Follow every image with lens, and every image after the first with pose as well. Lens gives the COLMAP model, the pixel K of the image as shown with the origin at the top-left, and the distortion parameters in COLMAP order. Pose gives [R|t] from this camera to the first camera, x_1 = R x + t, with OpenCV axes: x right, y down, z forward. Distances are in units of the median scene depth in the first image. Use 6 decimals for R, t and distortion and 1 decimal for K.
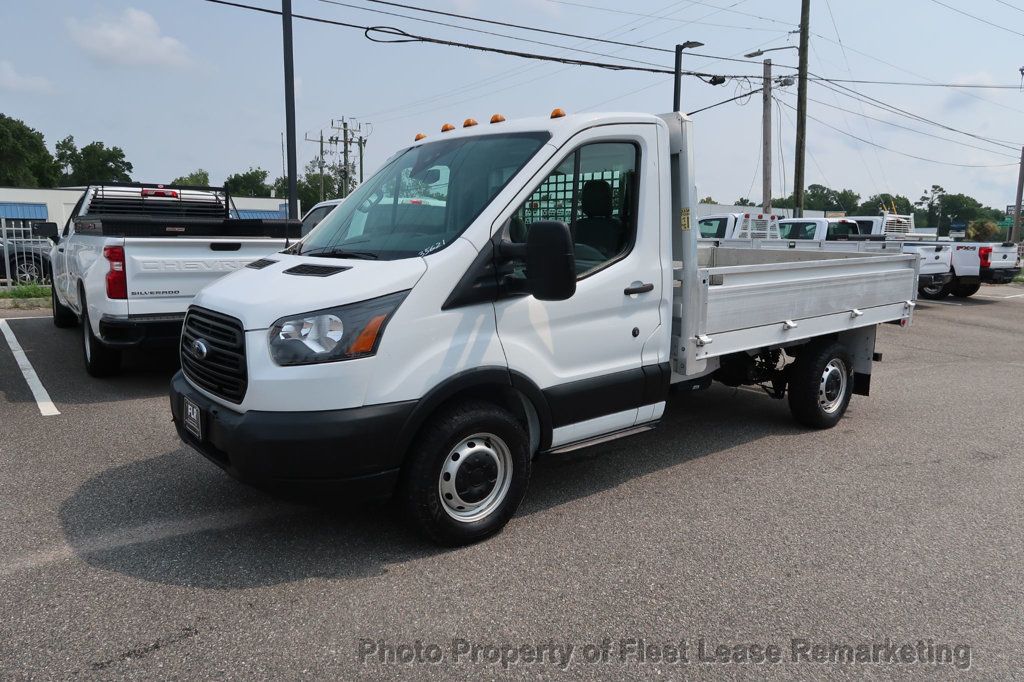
lens RADIAL K [[708.6, 0, 508.7], [0, 708.6, 341.5], [0, 0, 1]] dist [-0.029407, 0.012318]
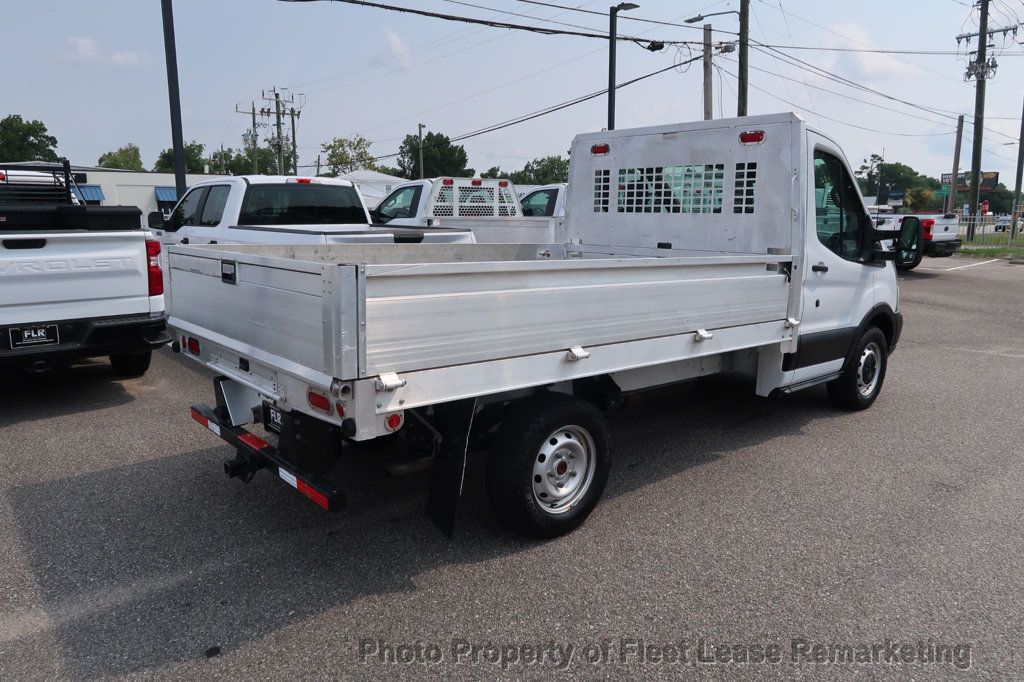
lens RADIAL K [[708.6, 0, 508.7], [0, 708.6, 341.5], [0, 0, 1]] dist [-0.029407, 0.012318]
pose [[0.997524, -0.024540, 0.065910, 0.022827], [0.022059, 0.999030, 0.038114, -0.010757], [-0.066781, -0.036565, 0.997097, 0.043177]]
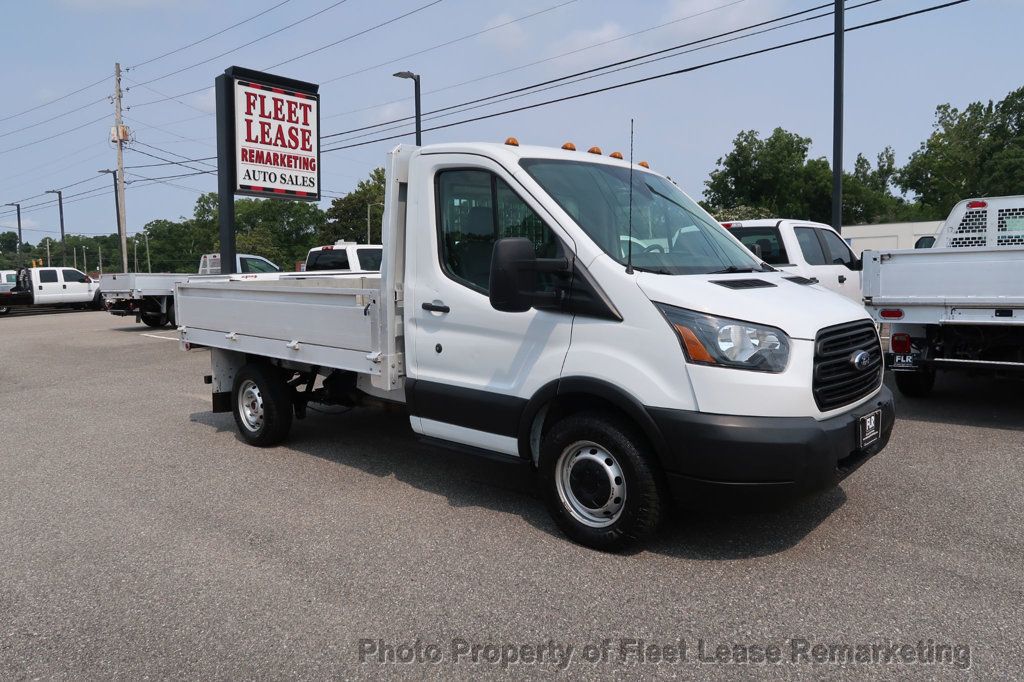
lens RADIAL K [[708.6, 0, 508.7], [0, 708.6, 341.5], [0, 0, 1]] dist [-0.029407, 0.012318]
pose [[0.172275, 0.073940, -0.982270, 0.294661], [-0.112993, 0.992080, 0.054861, -0.024949], [0.978547, 0.101539, 0.179266, 0.222850]]
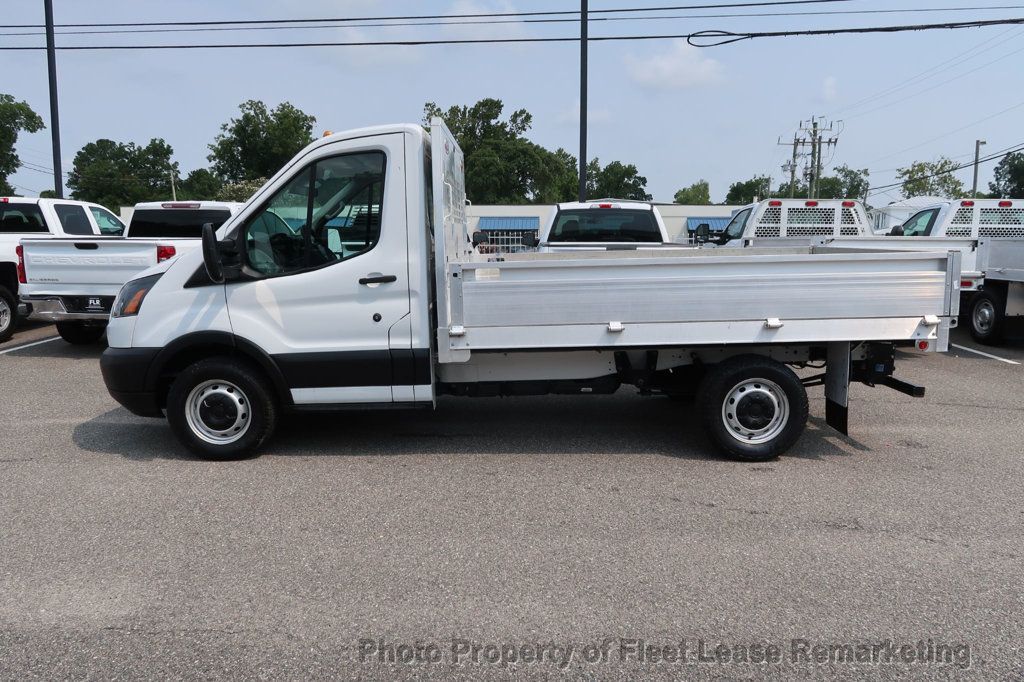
lens RADIAL K [[708.6, 0, 508.7], [0, 708.6, 341.5], [0, 0, 1]] dist [-0.029407, 0.012318]
pose [[0.769409, 0.076348, -0.634178, 0.172904], [-0.082541, 0.996391, 0.019812, -0.002419], [0.633401, 0.037103, 0.772934, 0.041142]]
